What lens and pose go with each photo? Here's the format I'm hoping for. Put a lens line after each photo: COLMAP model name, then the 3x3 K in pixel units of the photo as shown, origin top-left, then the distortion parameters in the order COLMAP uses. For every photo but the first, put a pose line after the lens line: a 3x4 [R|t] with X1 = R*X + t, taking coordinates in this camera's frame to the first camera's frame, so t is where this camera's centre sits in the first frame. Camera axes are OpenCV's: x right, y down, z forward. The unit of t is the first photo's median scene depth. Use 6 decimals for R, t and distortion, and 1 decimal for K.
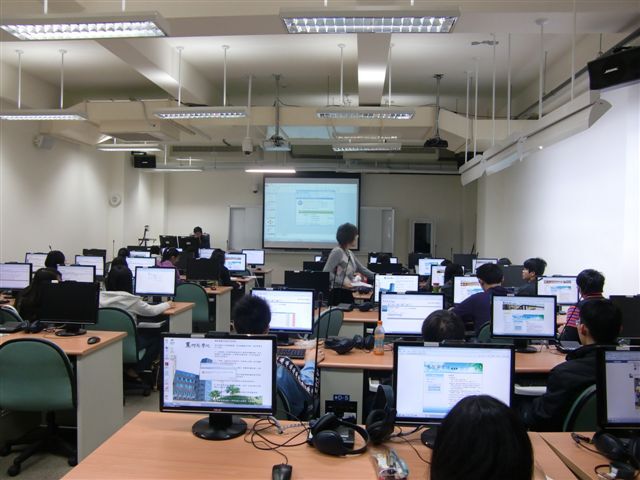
lens RADIAL K [[497.5, 0, 321.4], [0, 497.5, 242.7], [0, 0, 1]] dist [-0.110755, 0.090049]
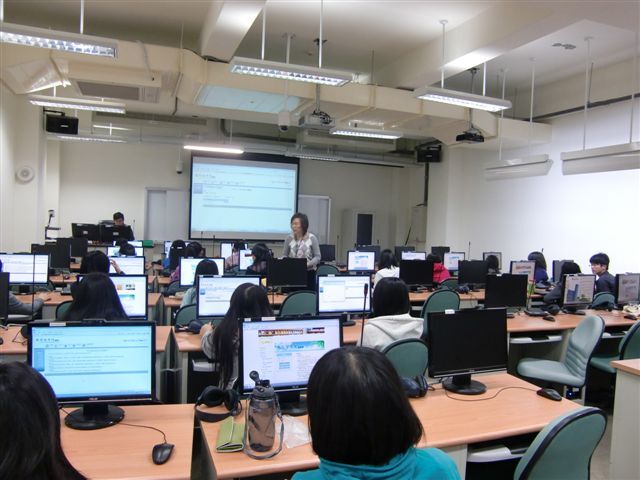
lens RADIAL K [[497.5, 0, 321.4], [0, 497.5, 242.7], [0, 0, 1]] dist [-0.110755, 0.090049]
pose [[0.905016, -0.002041, 0.425373, -0.414827], [-0.009602, 0.999636, 0.025224, -0.009645], [-0.425270, -0.026913, 0.904667, 0.203587]]
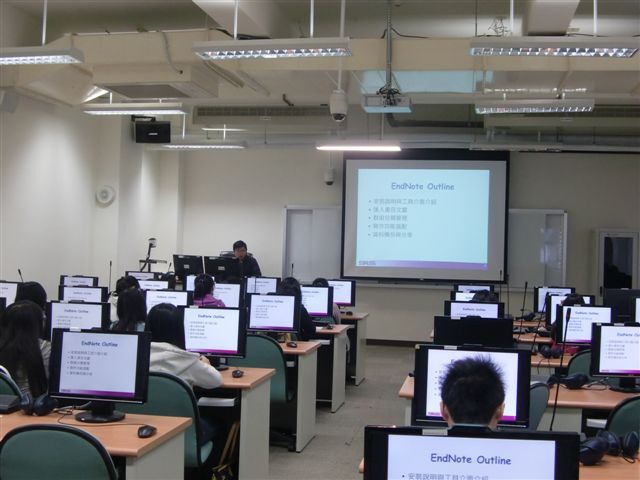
lens RADIAL K [[828.5, 0, 320.0], [0, 828.5, 240.0], [0, 0, 1]] dist [-0.058572, -0.207181]
pose [[0.994676, 0.006354, -0.102858, -0.063731], [-0.010000, 0.999338, -0.034975, 0.001580], [0.102568, 0.035817, 0.994081, 0.013505]]
